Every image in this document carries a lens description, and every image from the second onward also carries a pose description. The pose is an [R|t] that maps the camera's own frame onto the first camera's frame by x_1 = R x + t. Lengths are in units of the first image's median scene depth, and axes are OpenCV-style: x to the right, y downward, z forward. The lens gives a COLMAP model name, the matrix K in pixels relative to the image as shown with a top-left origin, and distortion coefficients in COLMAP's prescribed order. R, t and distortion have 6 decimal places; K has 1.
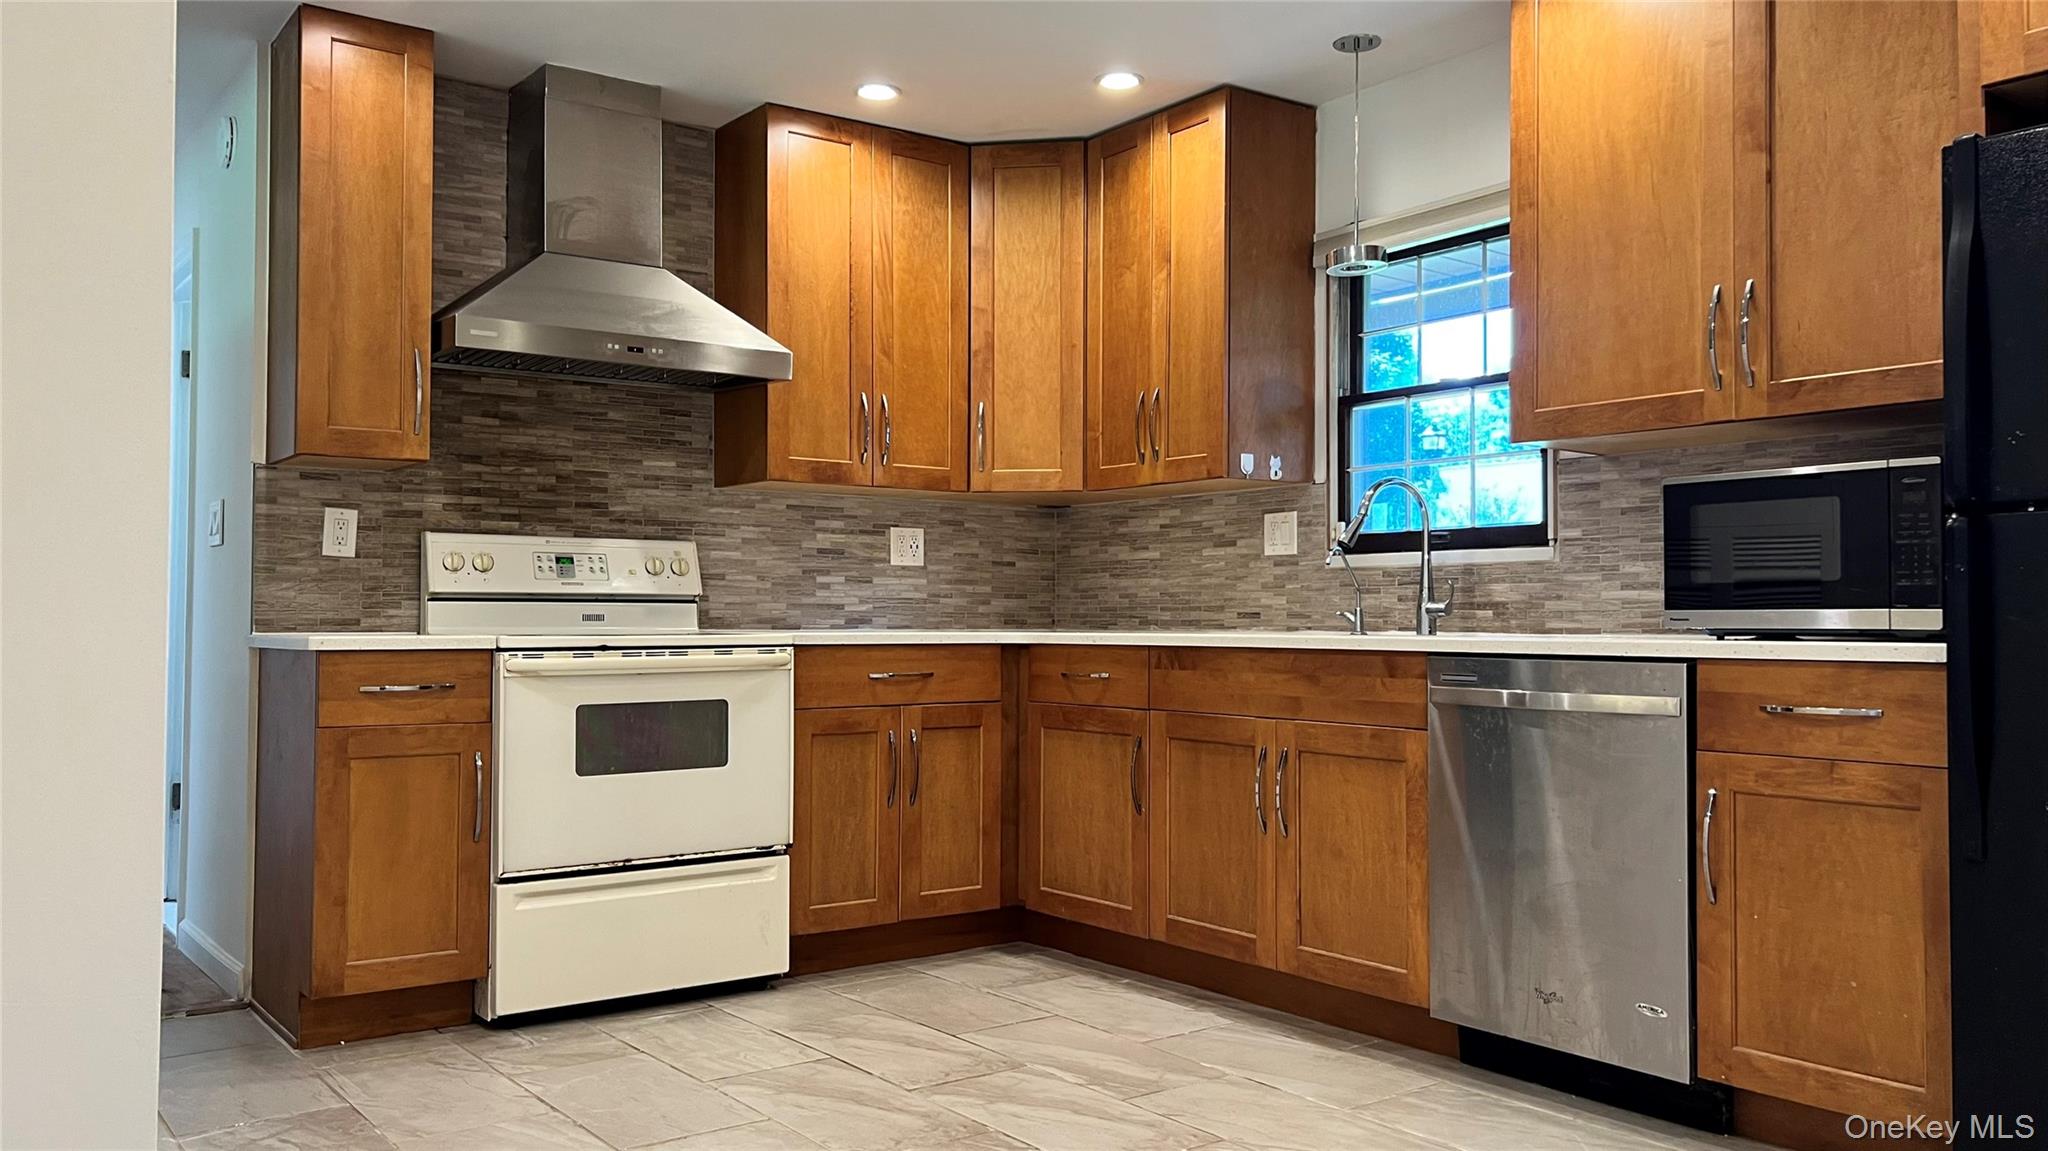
lens RADIAL K [[1621.3, 0, 1024.0], [0, 1621.3, 575.5], [0, 0, 1]] dist [0.122086, -0.000705]
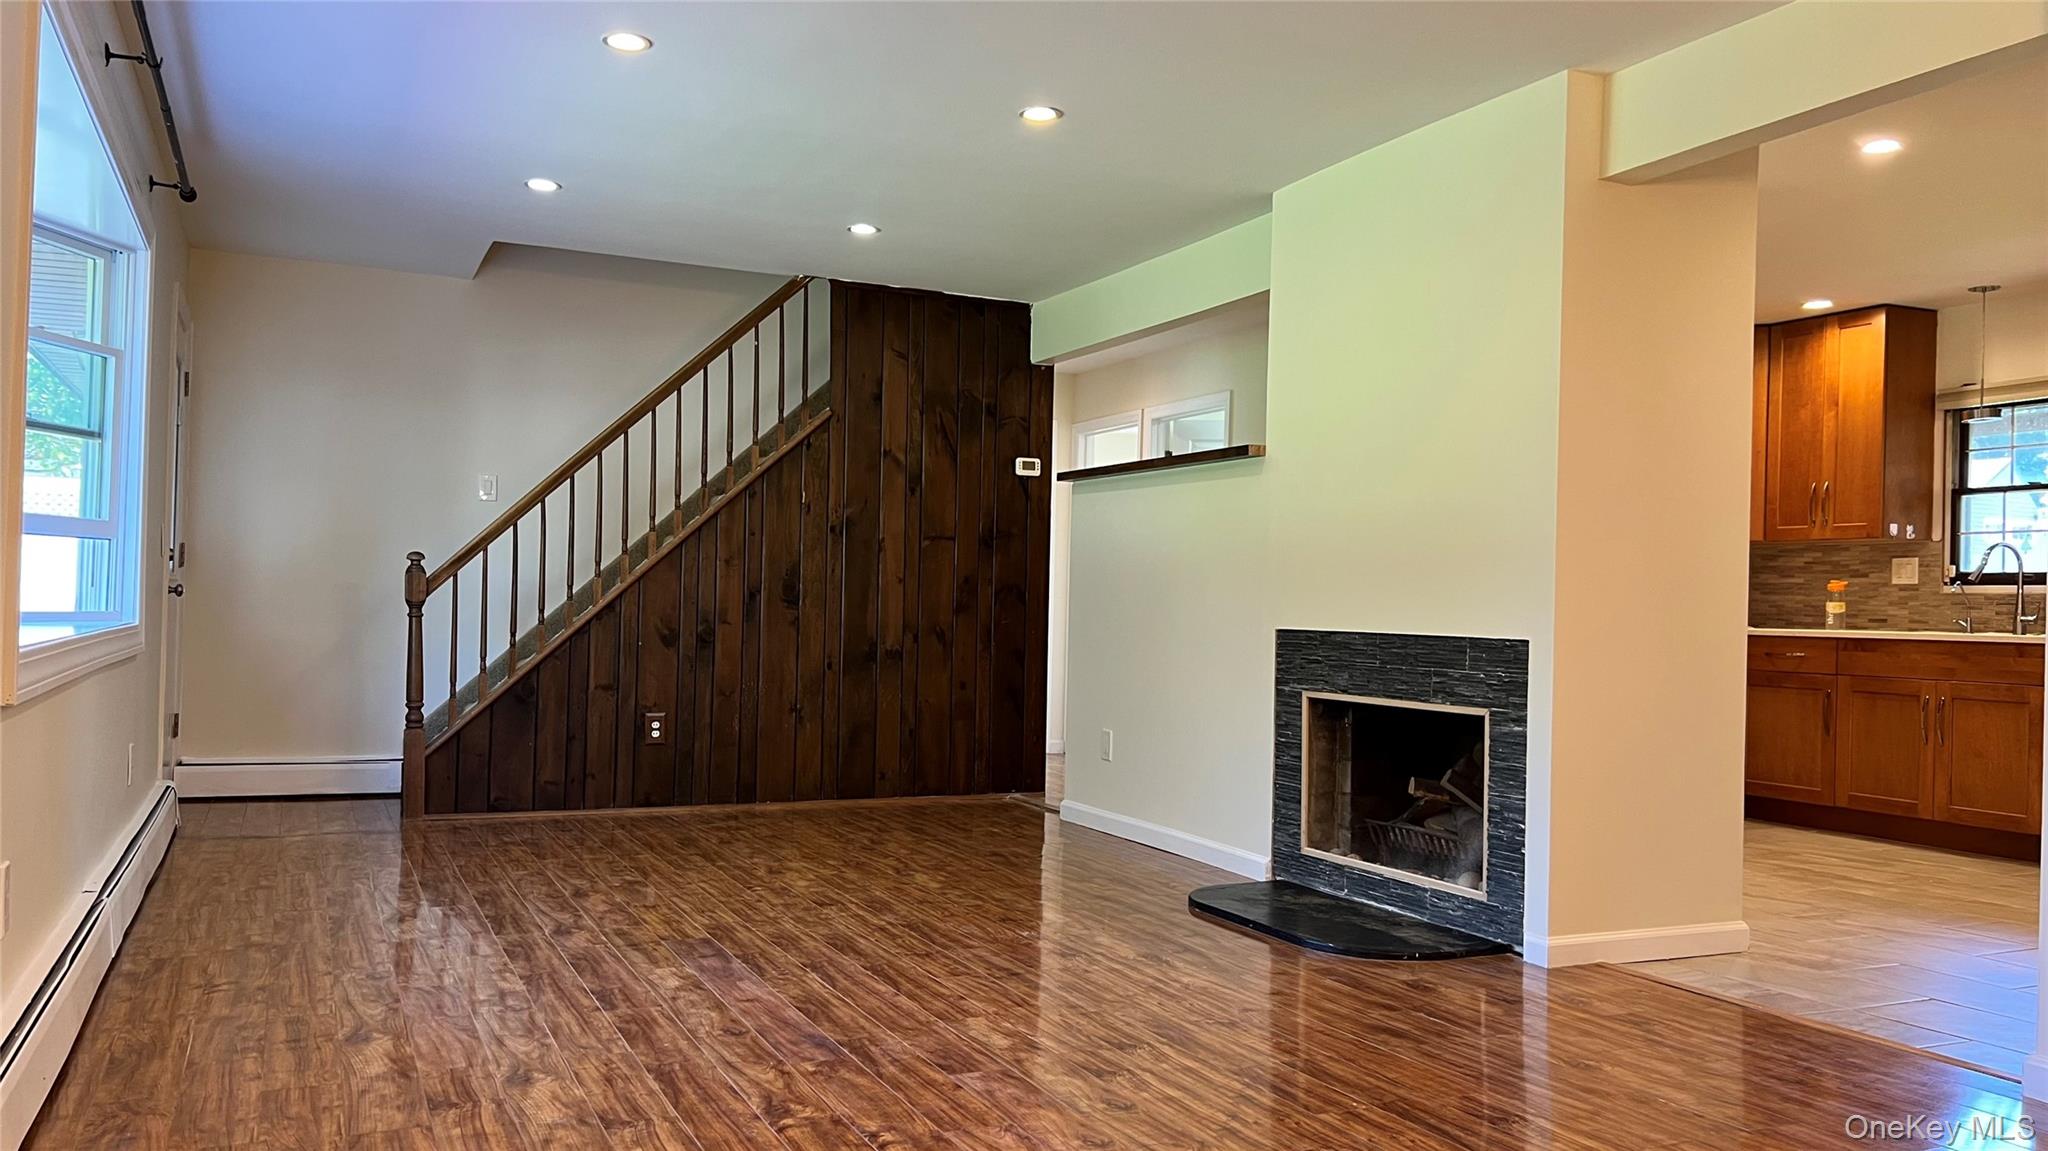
lens RADIAL K [[1575.2, 0, 1015.0], [0, 1575.2, 588.8], [0, 0, 1]] dist [0.042539, 0.001330]
pose [[0.979390, 0.020097, -0.200978, -0.402252], [-0.017405, 0.999734, 0.015150, -0.016935], [0.201229, -0.011340, 0.979479, -0.758654]]
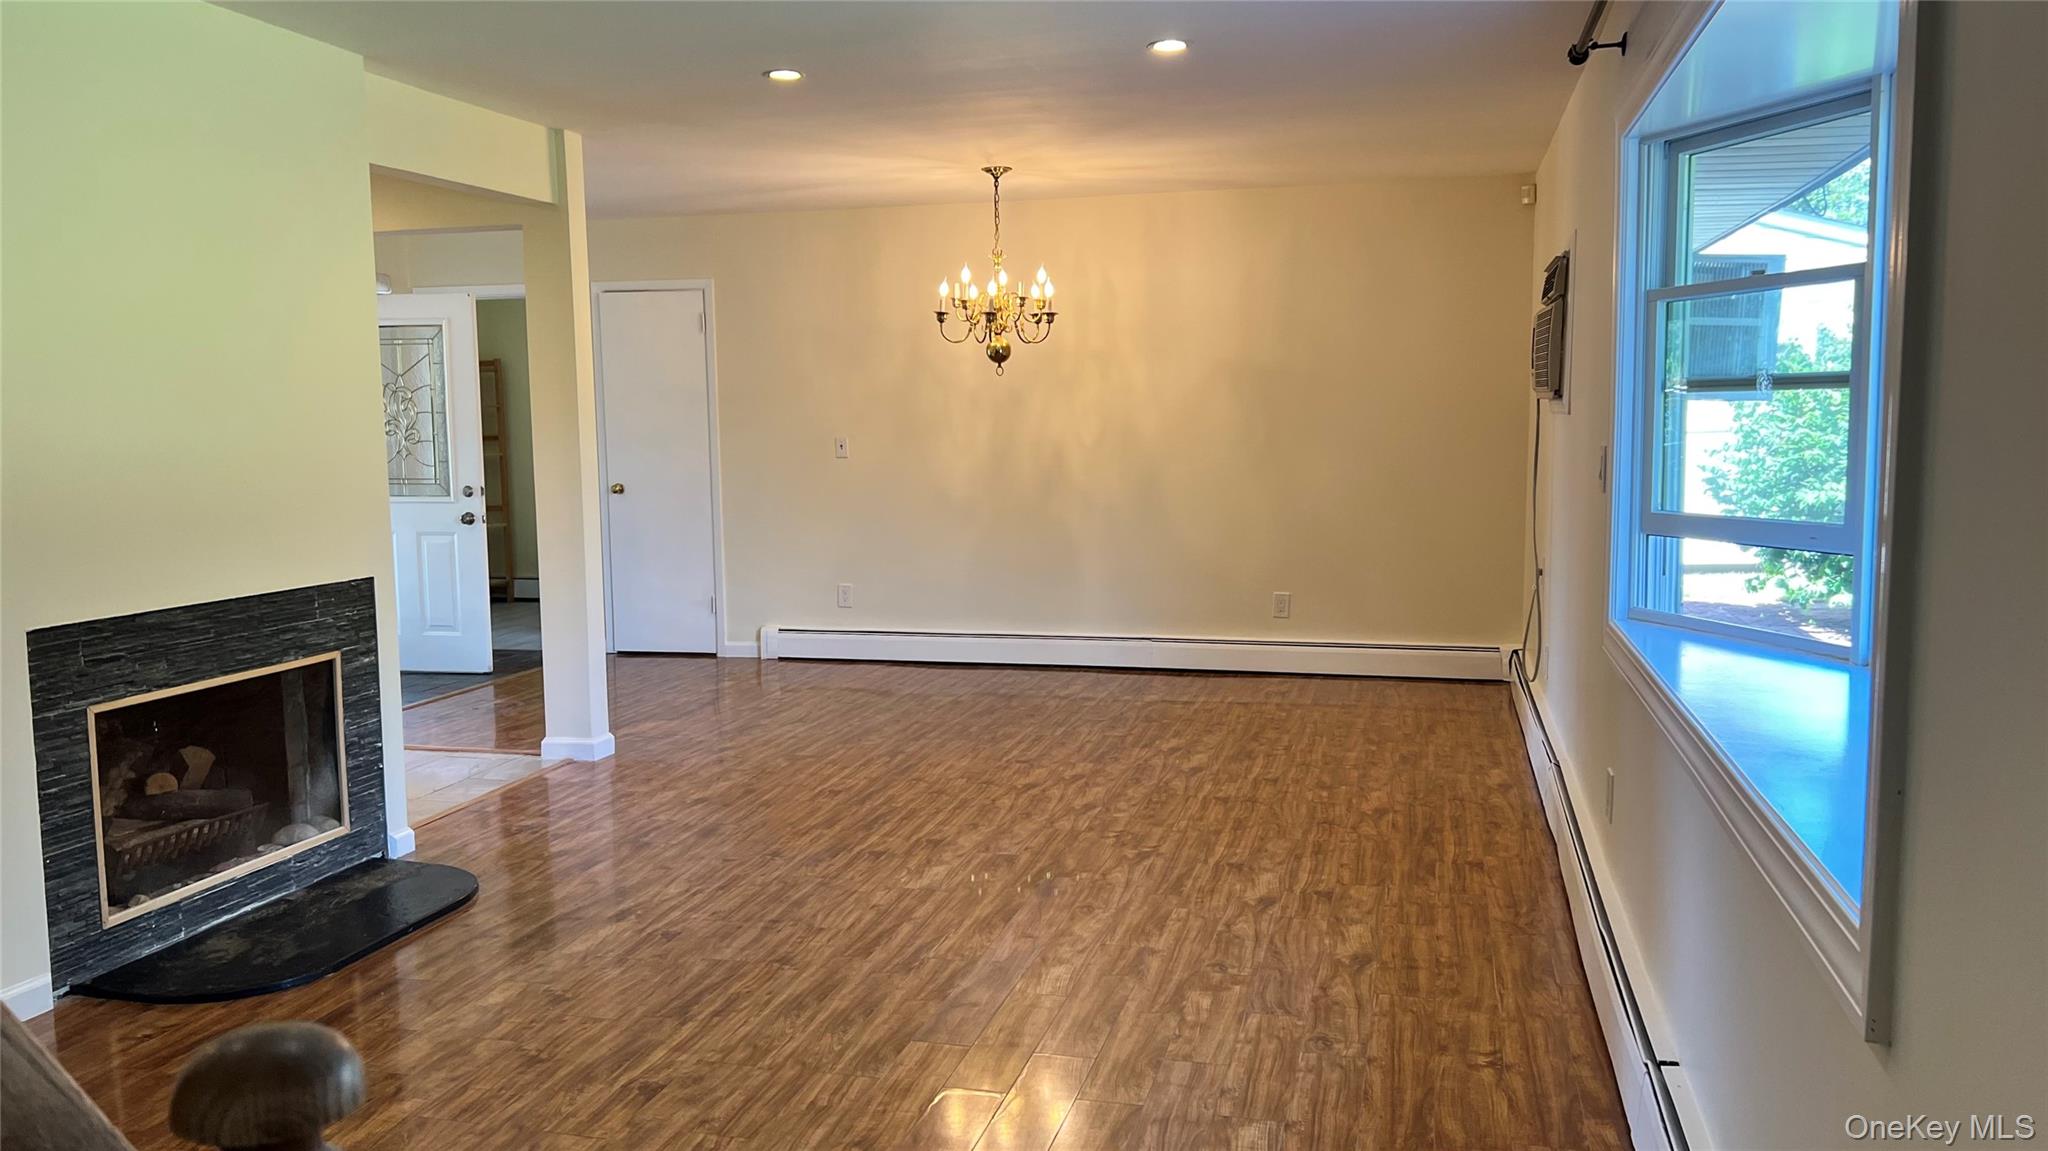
lens RADIAL K [[1575.2, 0, 1015.0], [0, 1575.2, 588.8], [0, 0, 1]] dist [0.042539, 0.001330]
pose [[-0.632271, -0.079497, 0.770658, -2.488203], [-0.009942, 0.995472, 0.094531, -0.136770], [-0.774684, 0.052108, -0.630198, 2.114970]]
